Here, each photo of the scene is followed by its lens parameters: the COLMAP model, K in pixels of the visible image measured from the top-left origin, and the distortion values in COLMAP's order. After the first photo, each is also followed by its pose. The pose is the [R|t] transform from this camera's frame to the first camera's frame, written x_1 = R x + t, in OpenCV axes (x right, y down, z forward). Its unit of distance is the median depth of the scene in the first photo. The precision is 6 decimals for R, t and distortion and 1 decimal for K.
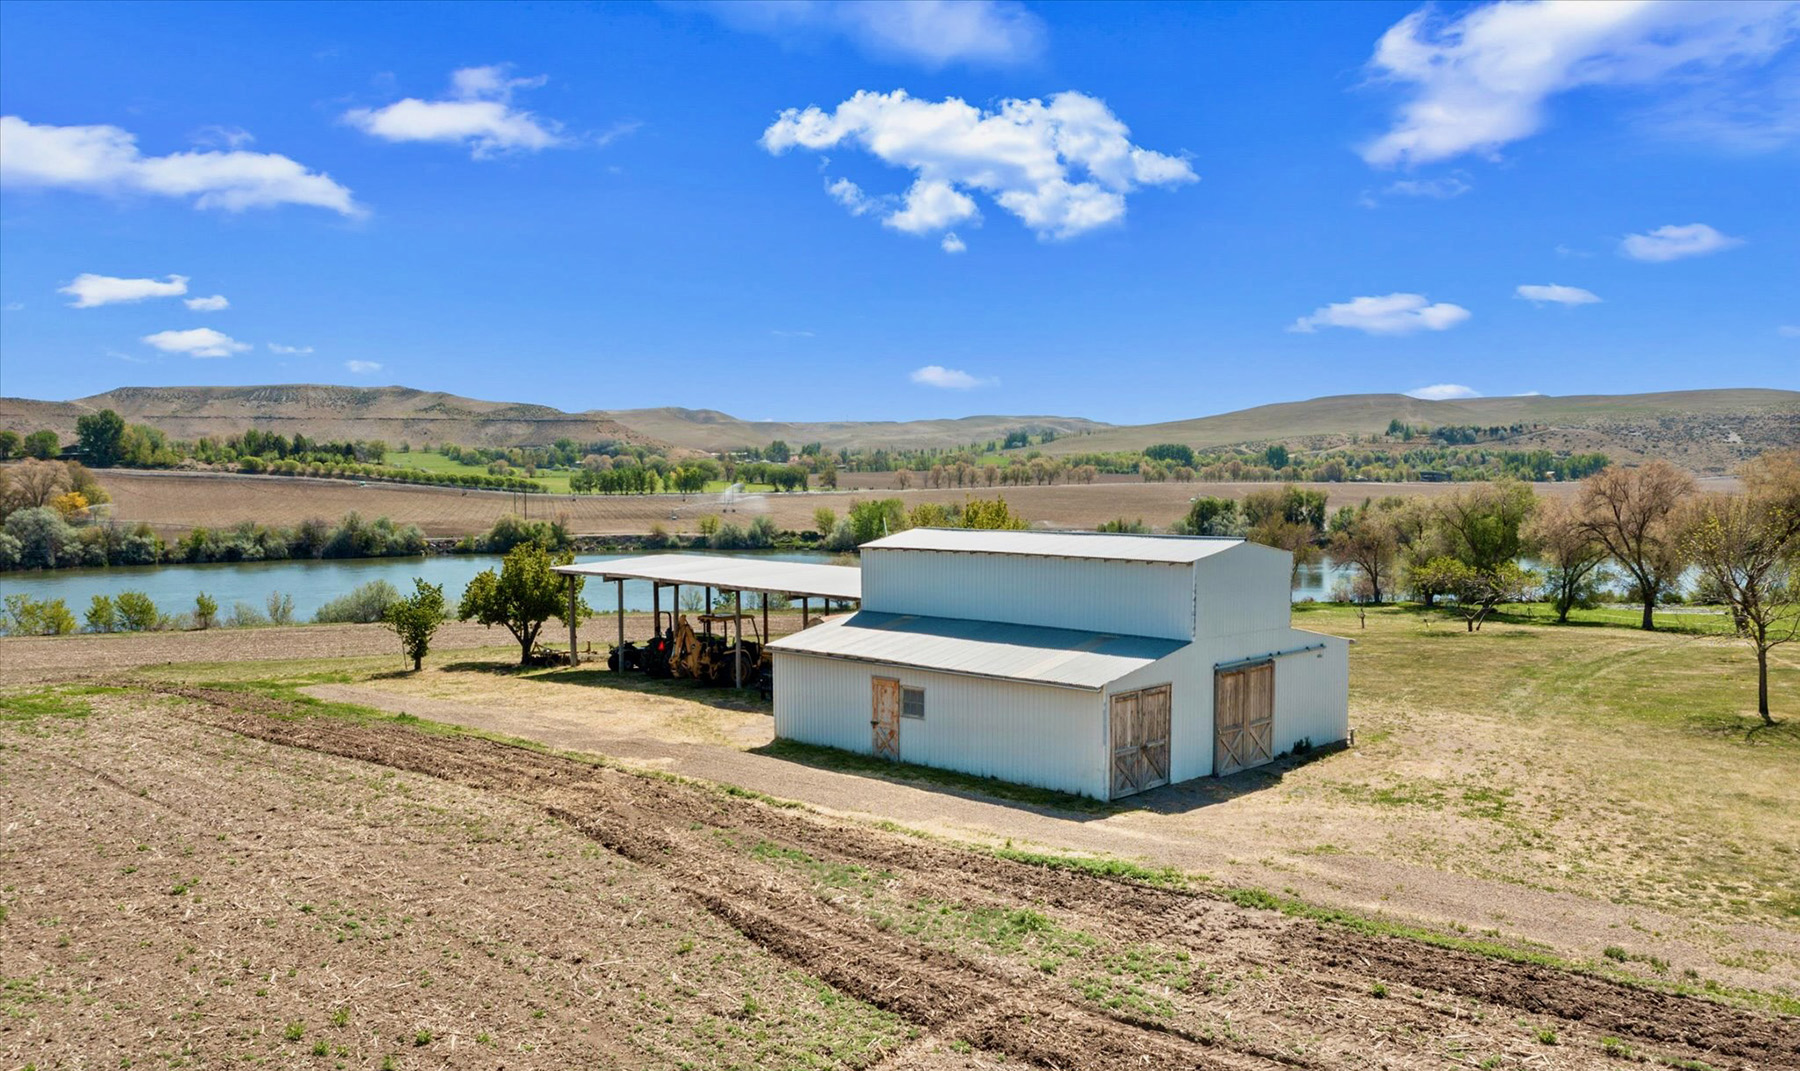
lens RADIAL K [[1411.0, 0, 909.8], [0, 1411.0, 587.4], [0, 0, 1]] dist [-0.008289, -0.000248]
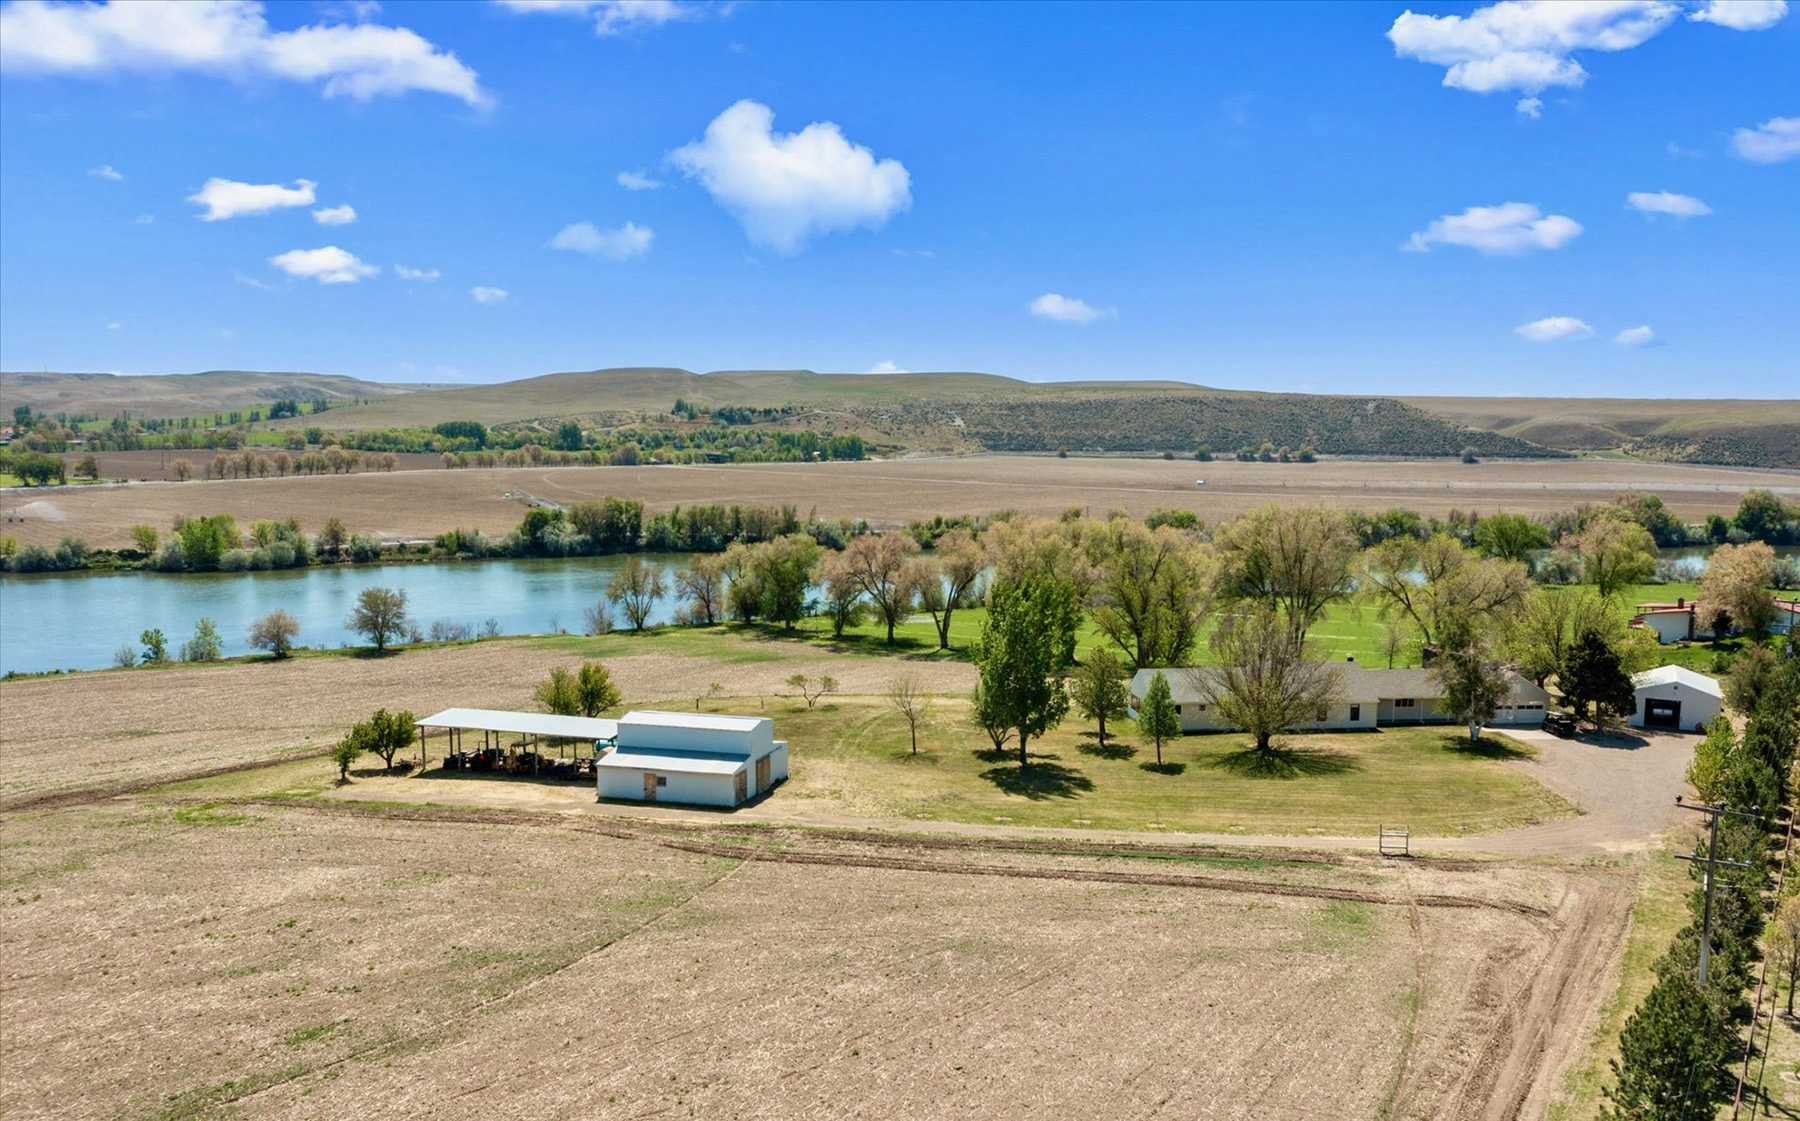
lens RADIAL K [[1456.7, 0, 929.0], [0, 1456.7, 612.8], [0, 0, 1]] dist [0.010684, 0.005294]
pose [[0.875497, -0.052260, 0.480389, -0.190864], [0.030792, 0.998148, 0.052468, -0.083110], [-0.482241, -0.031144, 0.875485, -0.391698]]
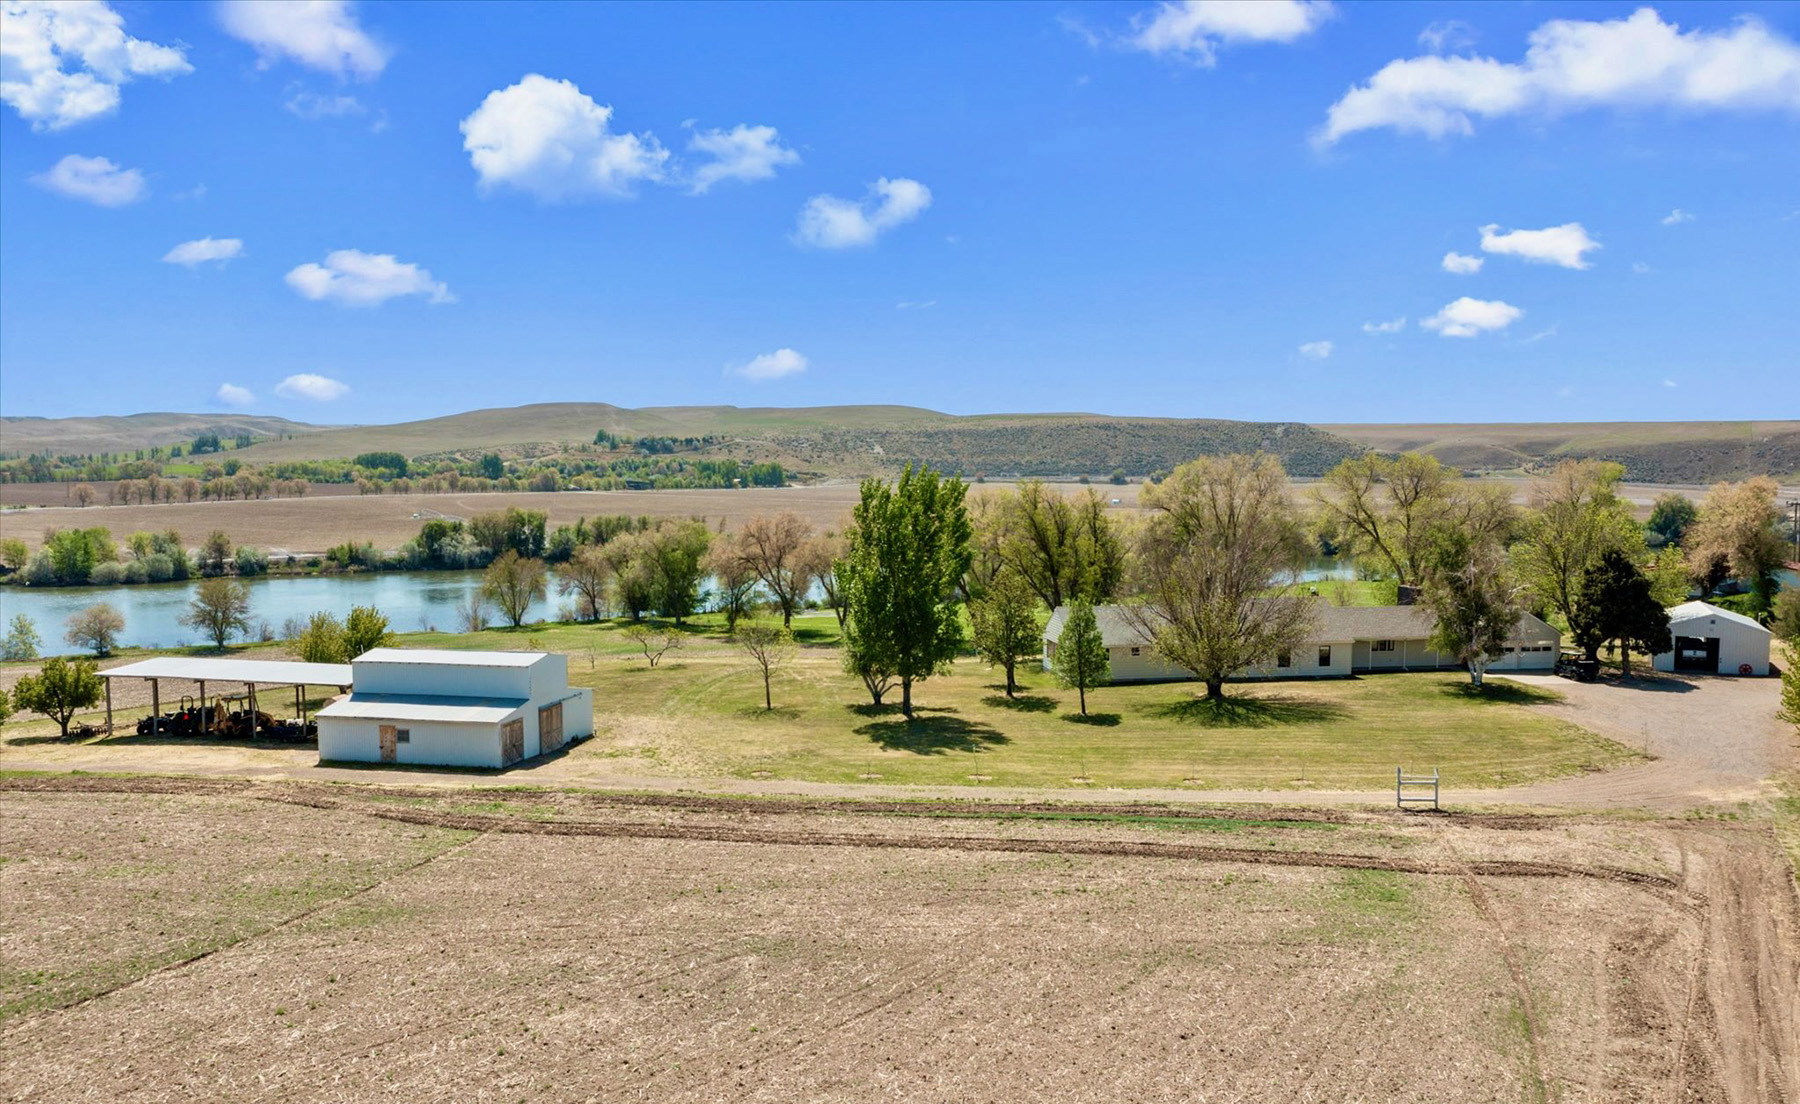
lens RADIAL K [[1409.8, 0, 894.6], [0, 1409.8, 594.8], [0, 0, 1]] dist [0.007040, -0.000141]
pose [[0.861120, -0.046316, 0.506287, -0.086114], [0.043219, 0.998906, 0.017873, -0.028225], [-0.506561, 0.006490, 0.862180, -0.252016]]
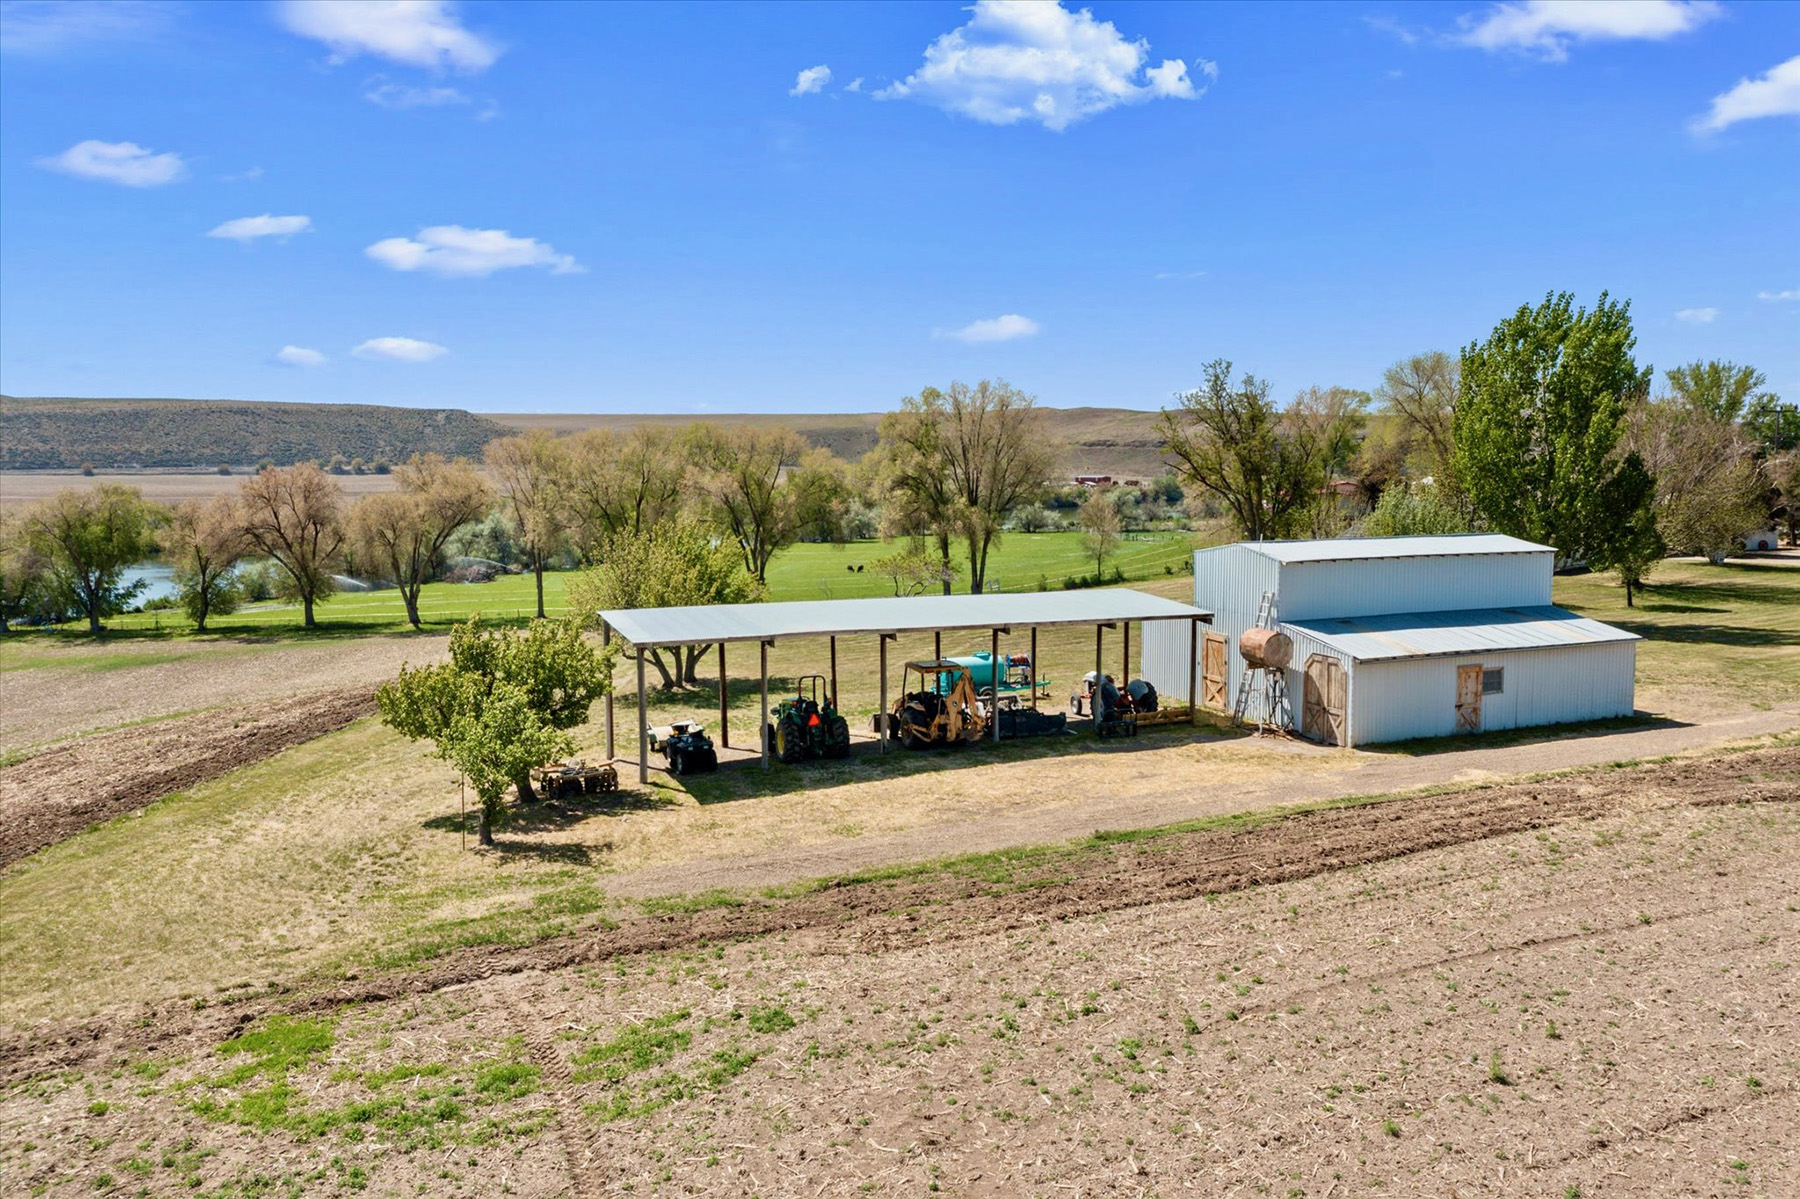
lens RADIAL K [[1407.4, 0, 906.5], [0, 1407.4, 602.1], [0, 0, 1]] dist [-0.008394, 0.007637]
pose [[0.391943, -0.095158, 0.915055, -0.251944], [0.084110, 0.994177, 0.067359, -0.021254], [-0.916137, 0.050564, 0.397665, 0.189857]]
